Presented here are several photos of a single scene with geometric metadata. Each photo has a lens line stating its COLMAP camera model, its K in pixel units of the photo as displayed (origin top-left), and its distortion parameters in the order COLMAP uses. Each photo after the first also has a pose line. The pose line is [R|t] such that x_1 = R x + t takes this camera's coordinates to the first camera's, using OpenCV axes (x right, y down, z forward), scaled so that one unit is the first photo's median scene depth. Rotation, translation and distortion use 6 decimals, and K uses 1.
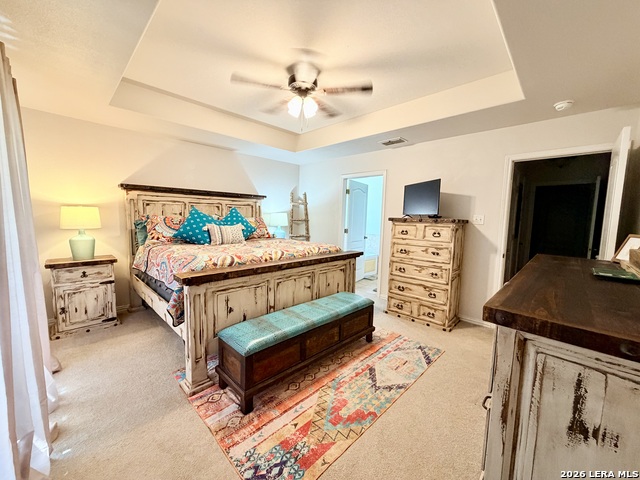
lens RADIAL K [[256.3, 0, 320.7], [0, 256.3, 239.2], [0, 0, 1]] dist [0.001829, -0.000308]
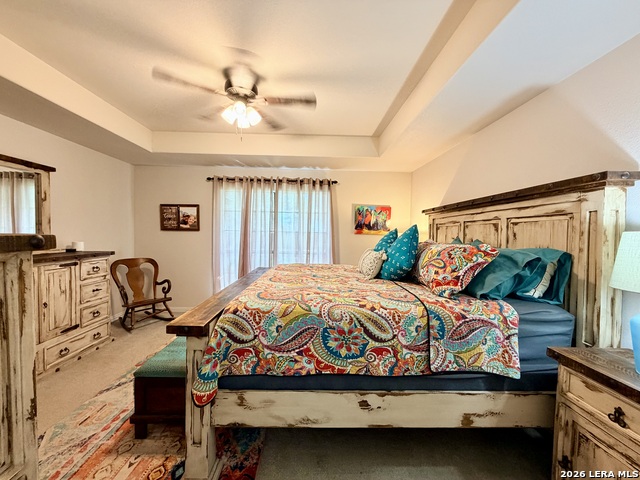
lens RADIAL K [[256.3, 0, 319.9], [0, 256.3, 240.5], [0, 0, 1]] dist [0.001829, -0.000308]
pose [[-0.699633, -0.014274, -0.714360, 0.329993], [-0.095301, 0.992731, 0.073499, -0.150023], [0.708119, 0.119502, -0.695908, 1.683778]]
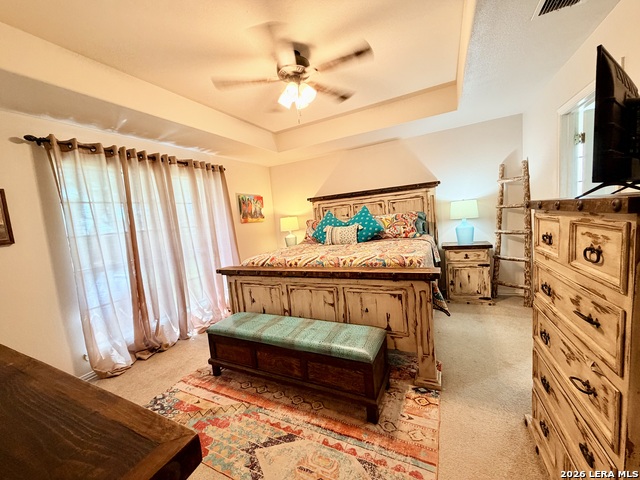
lens RADIAL K [[256.3, 0, 317.8], [0, 256.3, 242.5], [0, 0, 1]] dist [0.001829, -0.000308]
pose [[0.296594, 0.049324, -0.953729, 0.716752], [0.014221, 0.998327, 0.056053, -0.058008], [0.954898, -0.030188, 0.295396, 0.720681]]
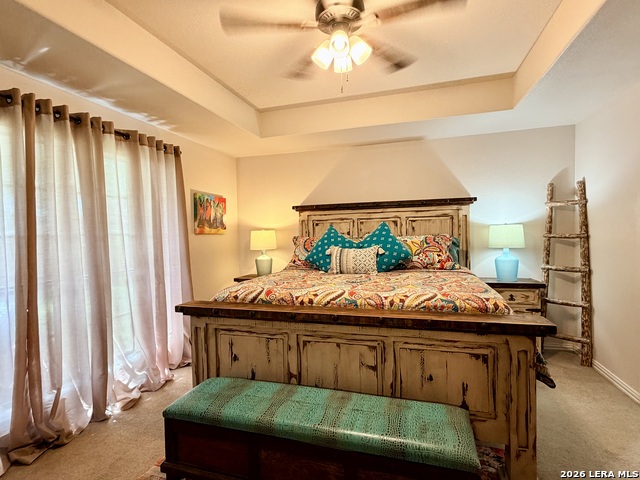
lens RADIAL K [[333.0, 0, 317.0], [0, 333.0, 244.0], [0, 0, 1]] dist [-0.000468, 0.001684]
pose [[0.452486, 0.003705, -0.891764, 0.521377], [-0.046207, 0.998745, -0.019296, -0.051297], [0.890574, 0.049937, 0.452090, 0.569316]]
